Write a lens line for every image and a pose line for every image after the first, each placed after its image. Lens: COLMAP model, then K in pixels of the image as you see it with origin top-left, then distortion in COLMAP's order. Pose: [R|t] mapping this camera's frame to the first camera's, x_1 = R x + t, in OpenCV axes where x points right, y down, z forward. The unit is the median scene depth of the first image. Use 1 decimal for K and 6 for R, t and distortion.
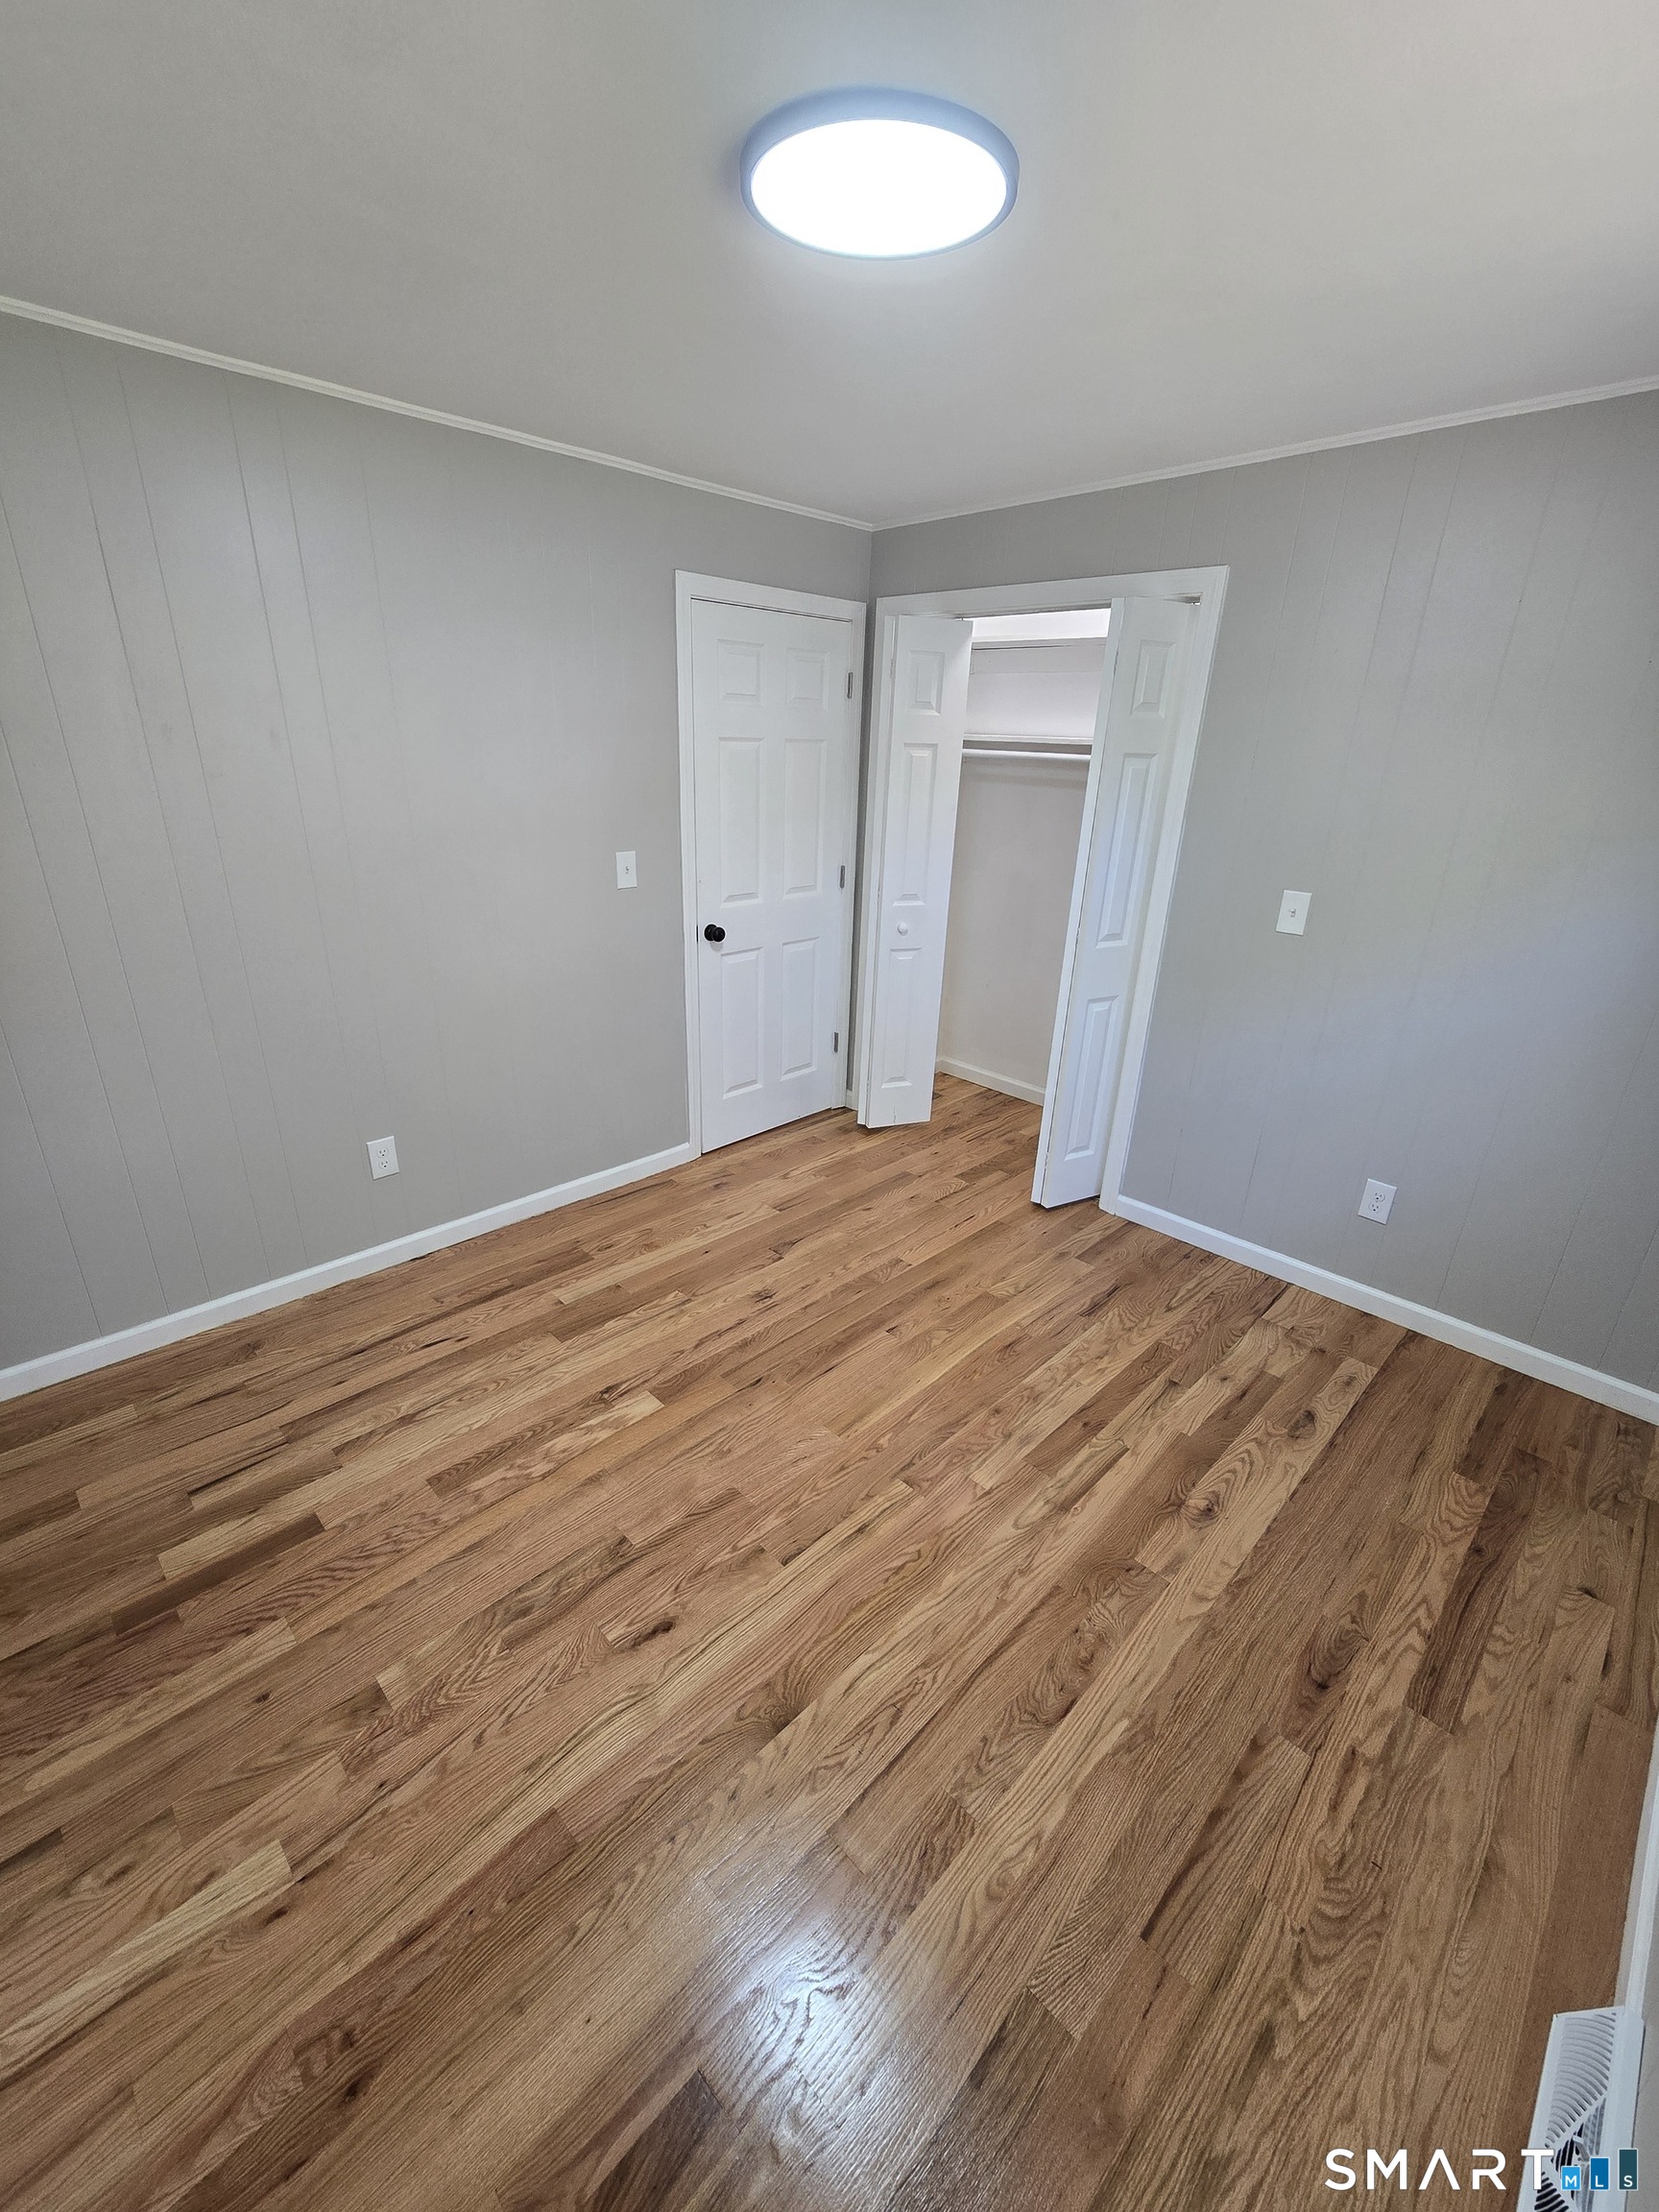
lens RADIAL K [[907.2, 0, 822.4], [0, 907.2, 1105.7], [0, 0, 1]] dist [-0.003575, -0.000574]
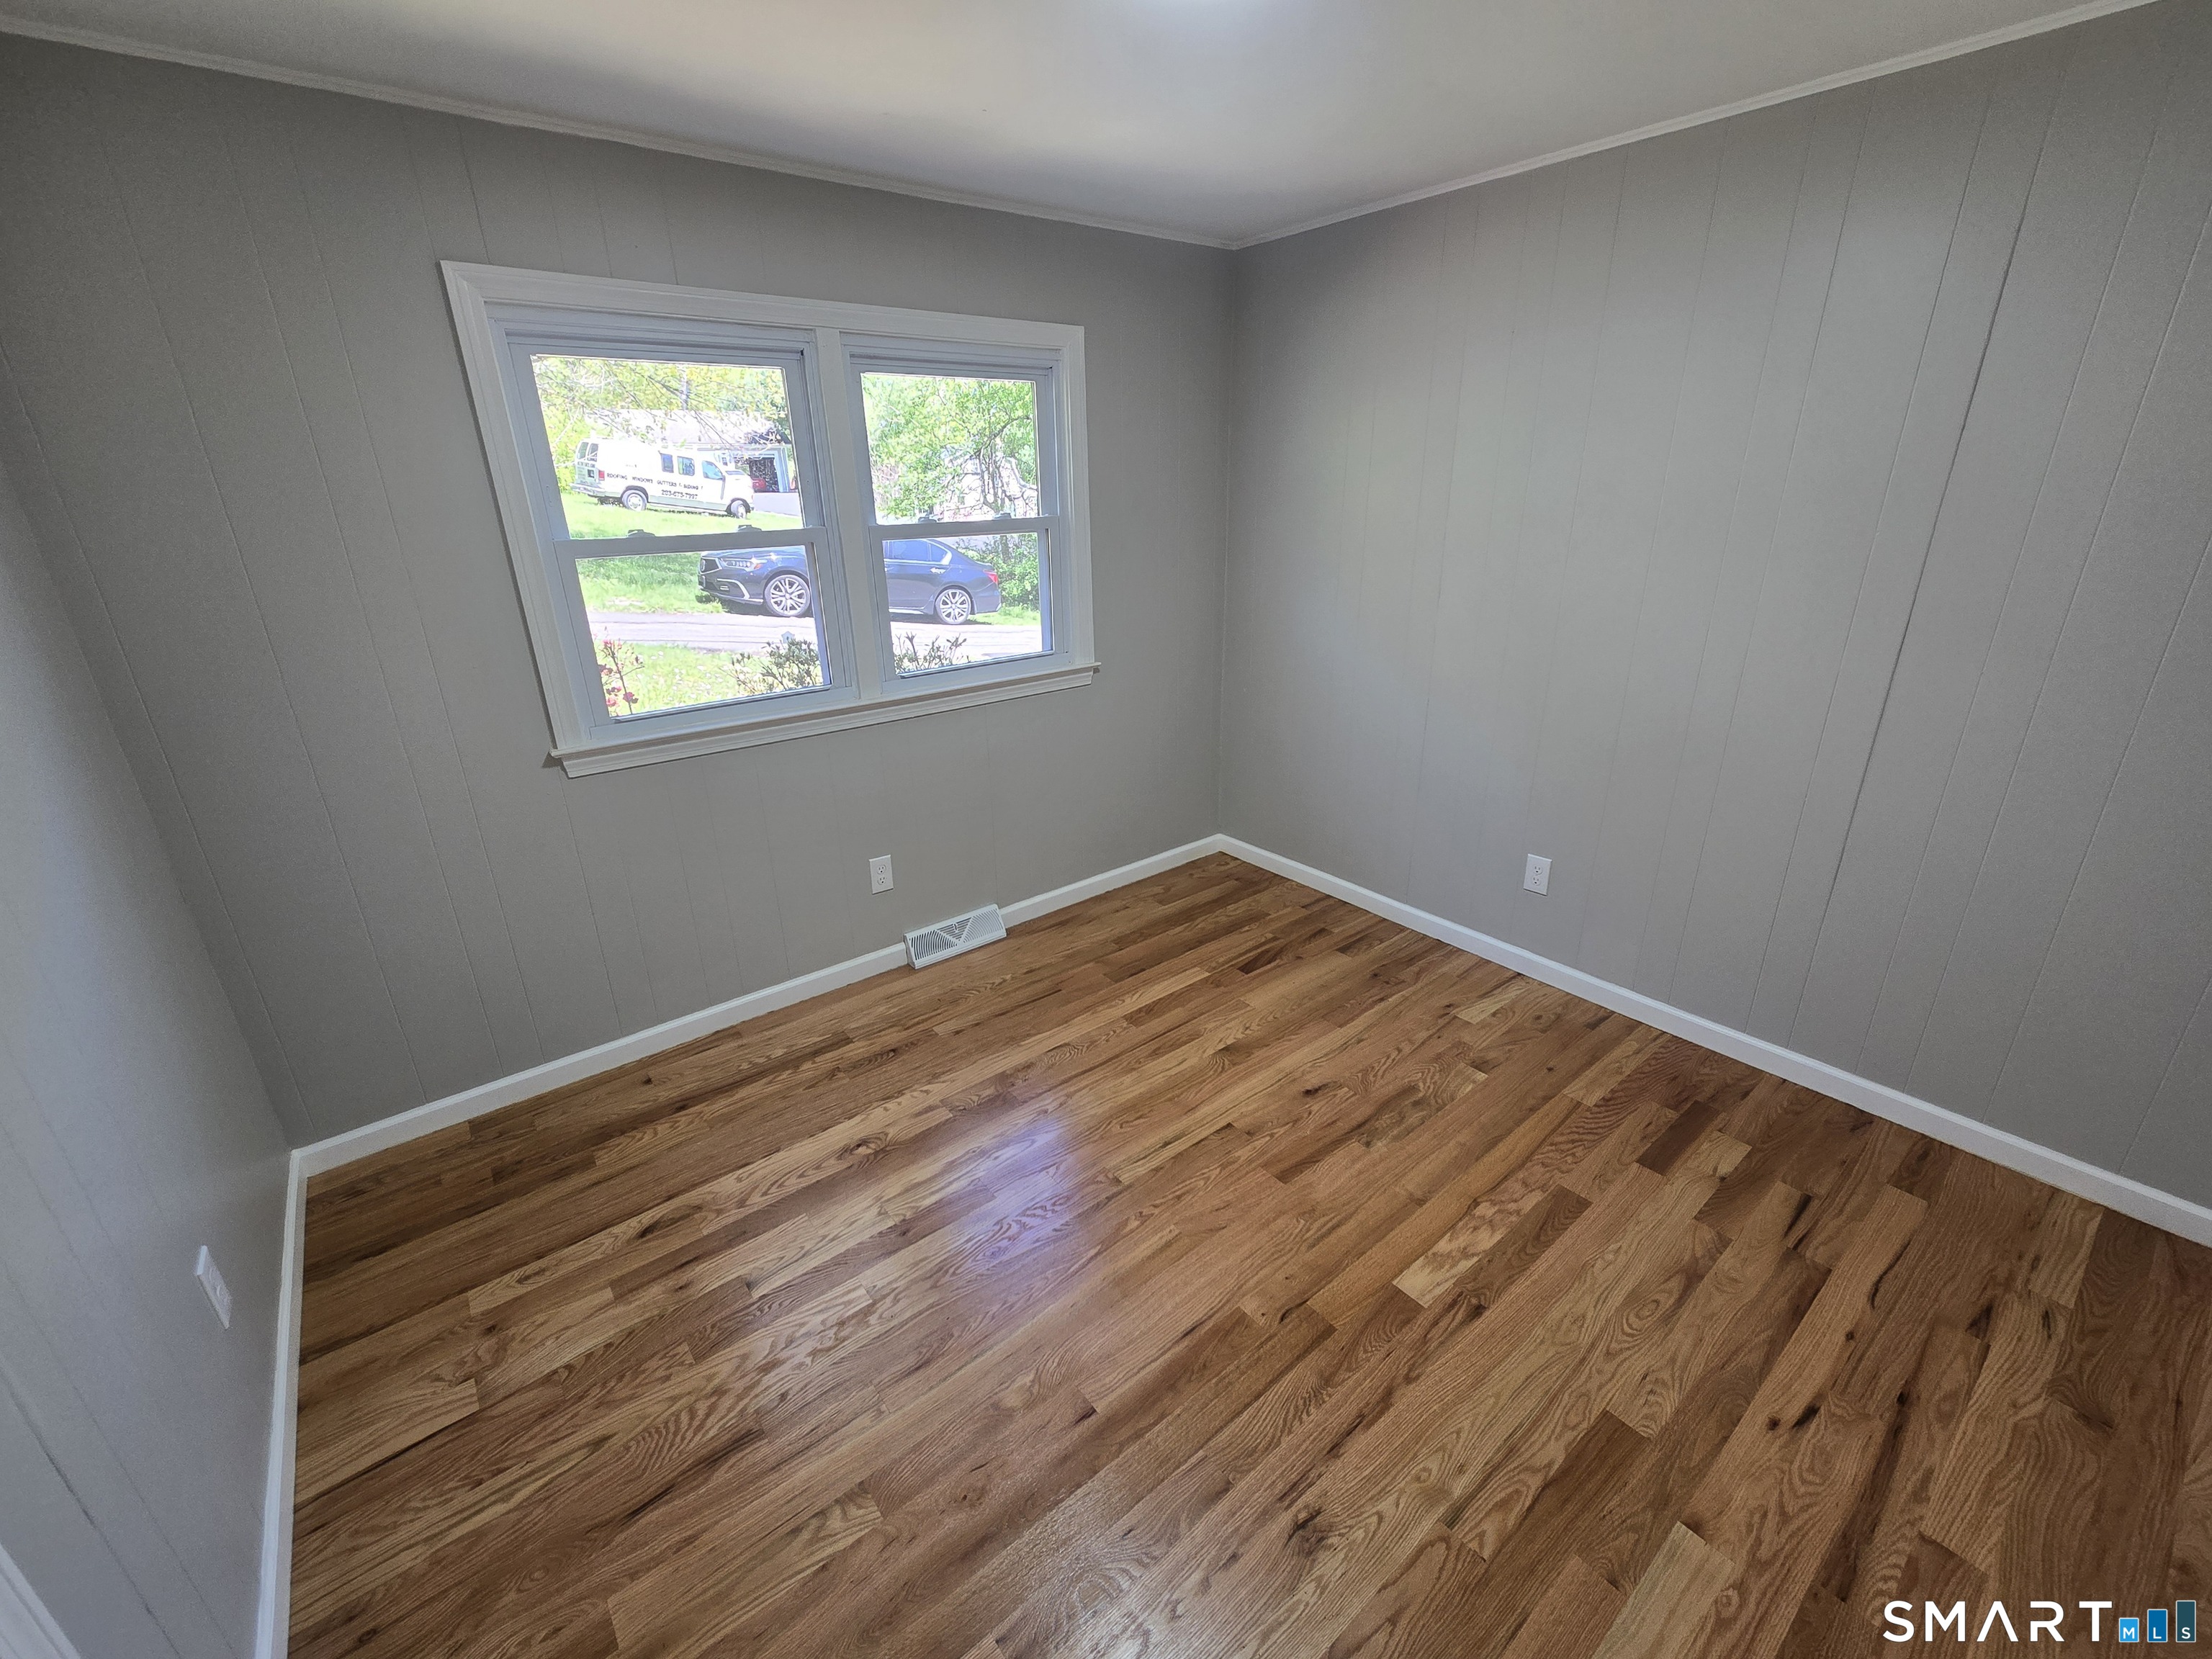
lens RADIAL K [[907.2, 0, 1102.1], [0, 907.2, 835.6], [0, 0, 1]] dist [-0.003575, -0.000574]
pose [[-0.994557, -0.040199, 0.096128, 0.027219], [0.036738, 0.728041, 0.684548, -0.599608], [-0.097503, 0.684354, -0.722602, 1.503699]]
